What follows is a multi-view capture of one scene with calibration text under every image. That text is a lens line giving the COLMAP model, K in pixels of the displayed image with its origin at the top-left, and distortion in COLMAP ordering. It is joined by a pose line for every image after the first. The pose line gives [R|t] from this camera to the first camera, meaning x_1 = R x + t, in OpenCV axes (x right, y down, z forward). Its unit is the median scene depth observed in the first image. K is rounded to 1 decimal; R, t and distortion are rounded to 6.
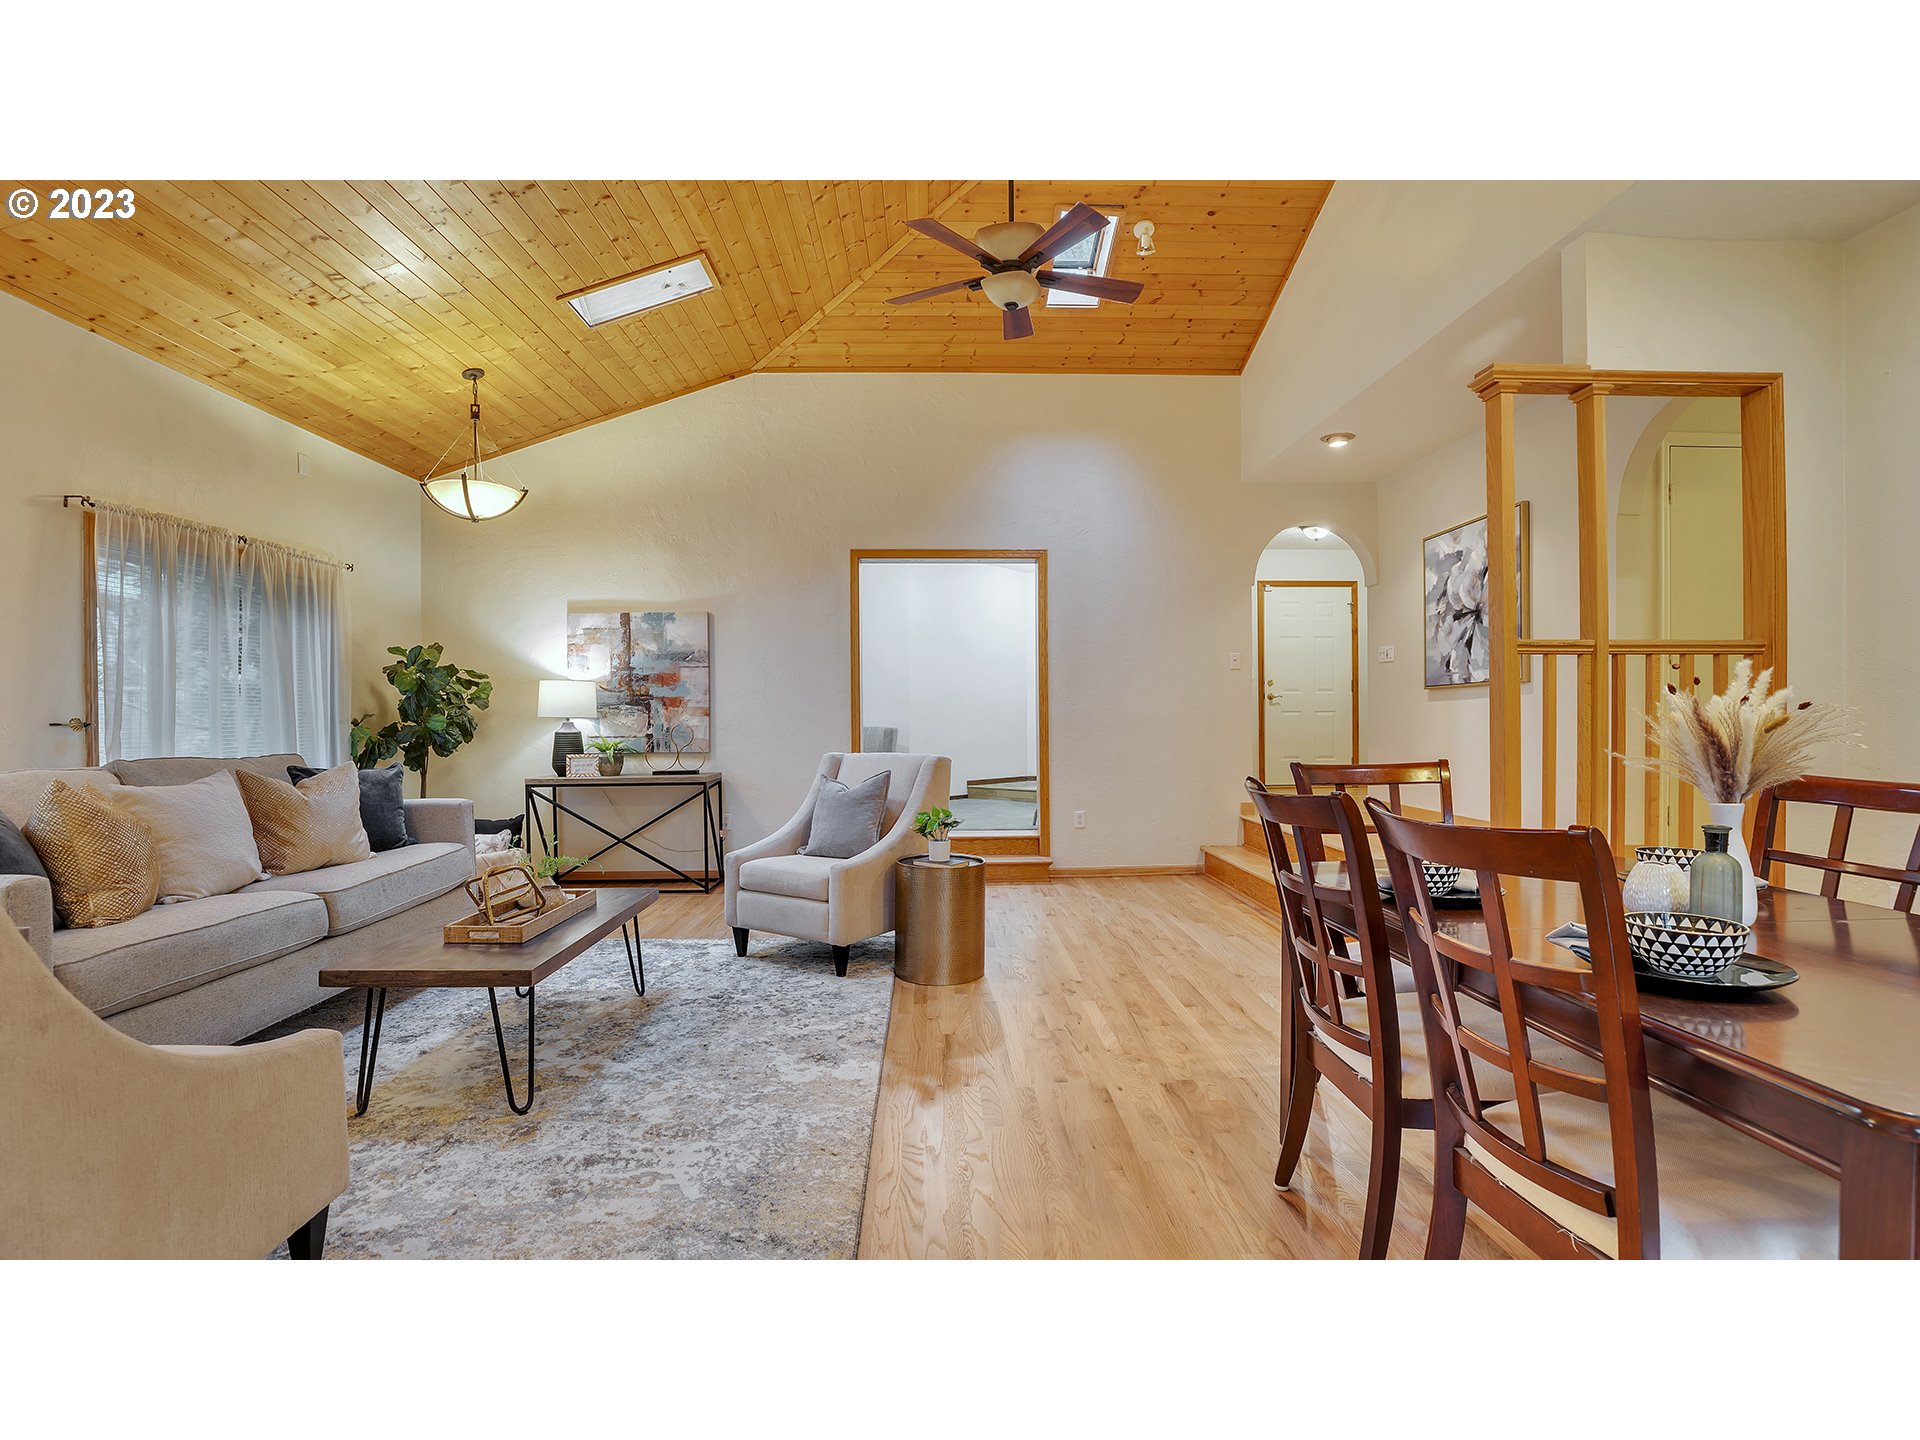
lens RADIAL K [[902.0, 0, 890.5], [0, 902.0, 727.3], [0, 0, 1]] dist [-0.025691, 0.003286]
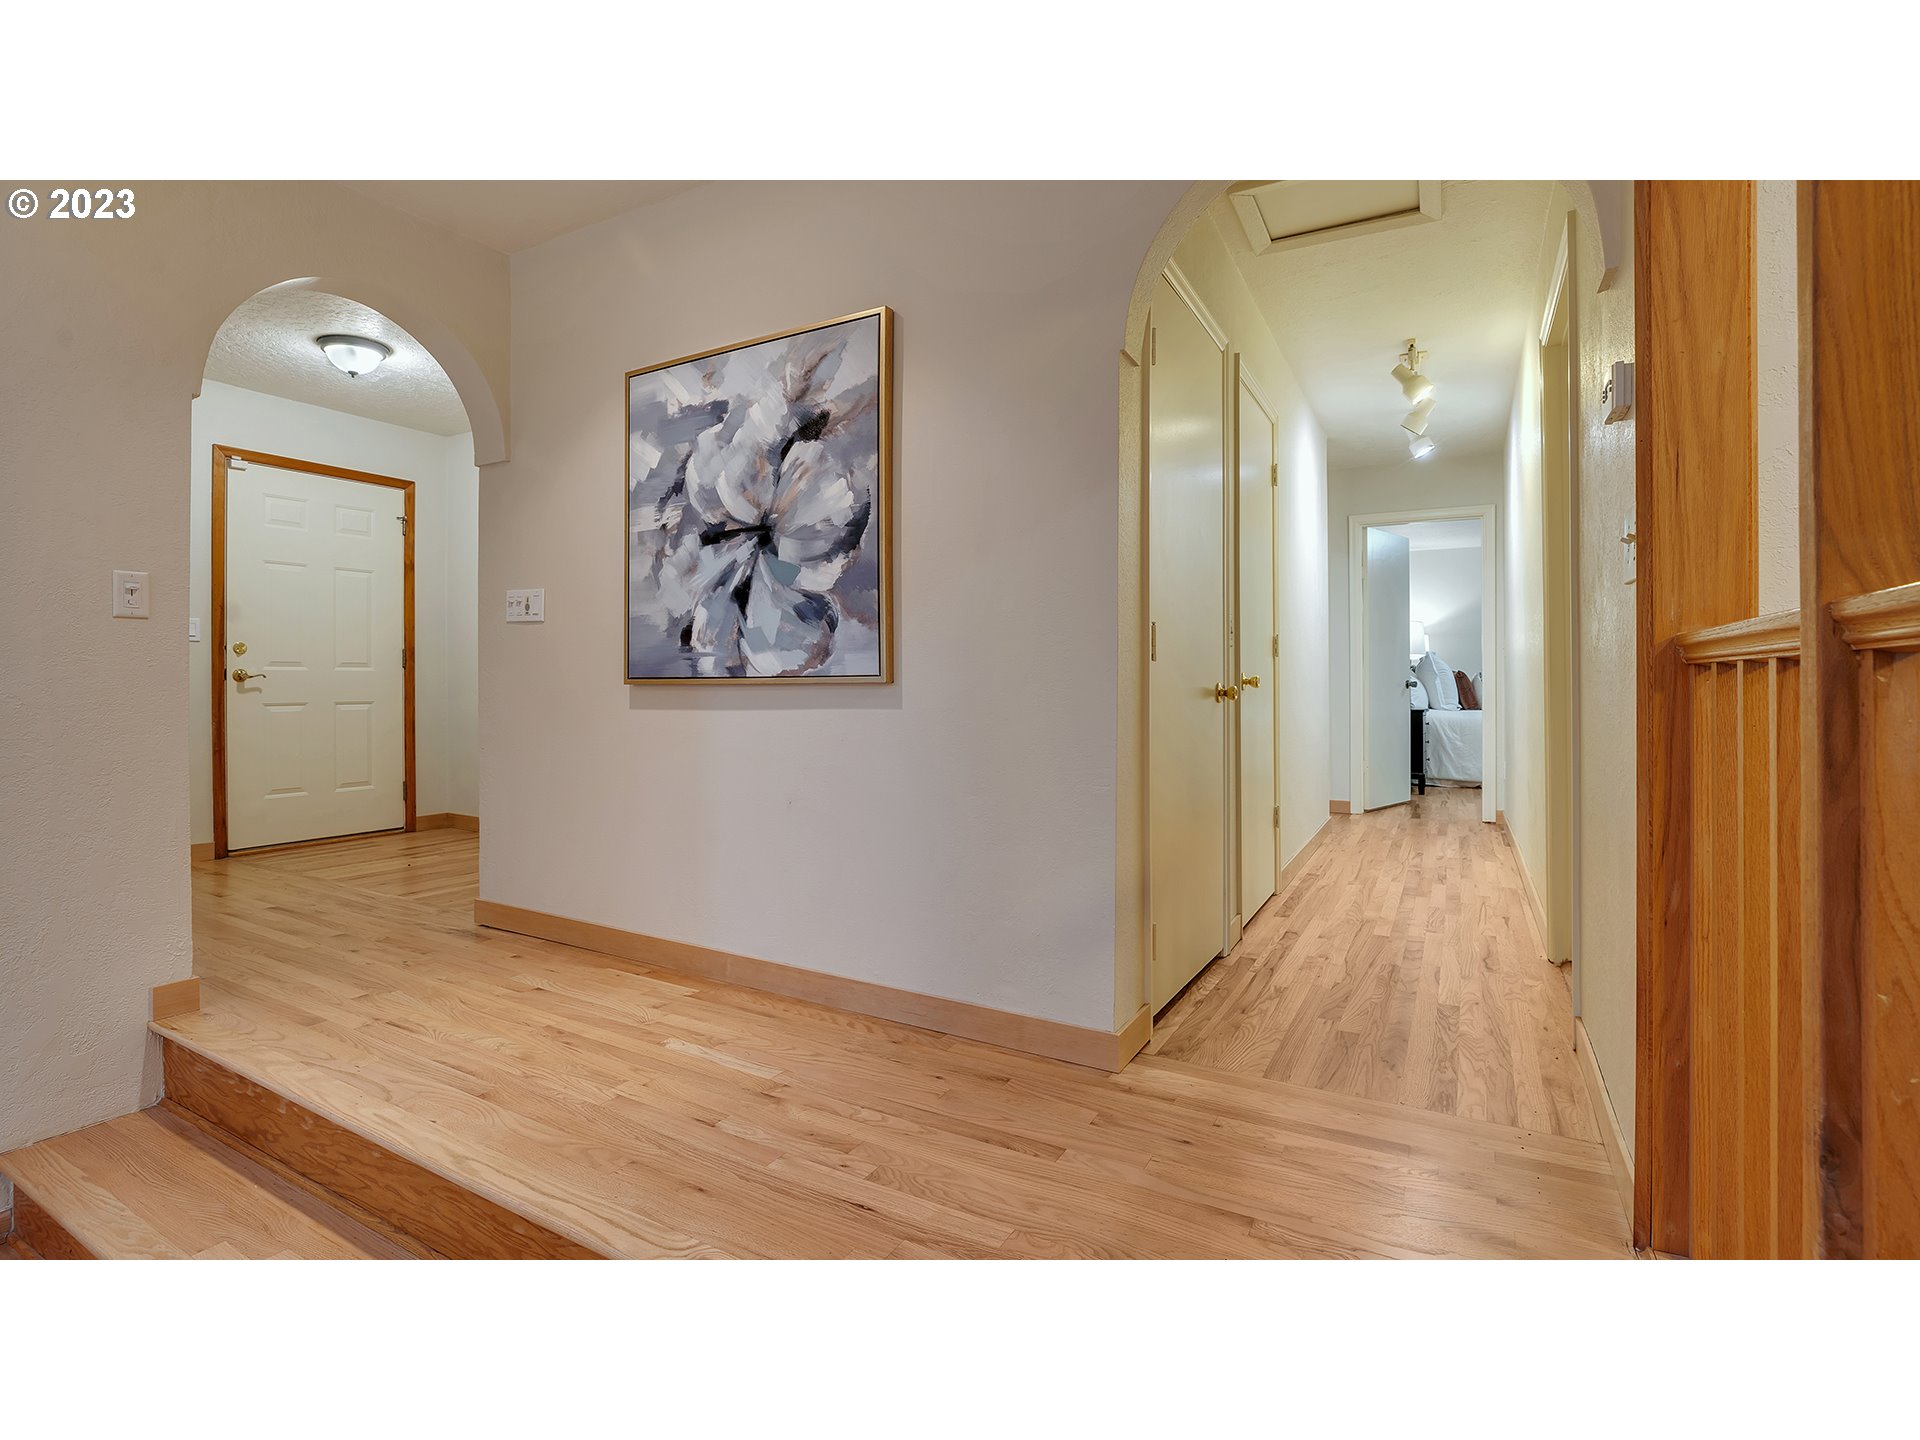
lens RADIAL K [[902.0, 0, 961.6], [0, 902.0, 673.7], [0, 0, 1]] dist [-0.025691, 0.003286]
pose [[0.460969, 0.012647, 0.887326, 0.262495], [0.003026, 0.999870, -0.015823, -0.041599], [-0.887411, 0.009979, 0.460871, 0.643605]]
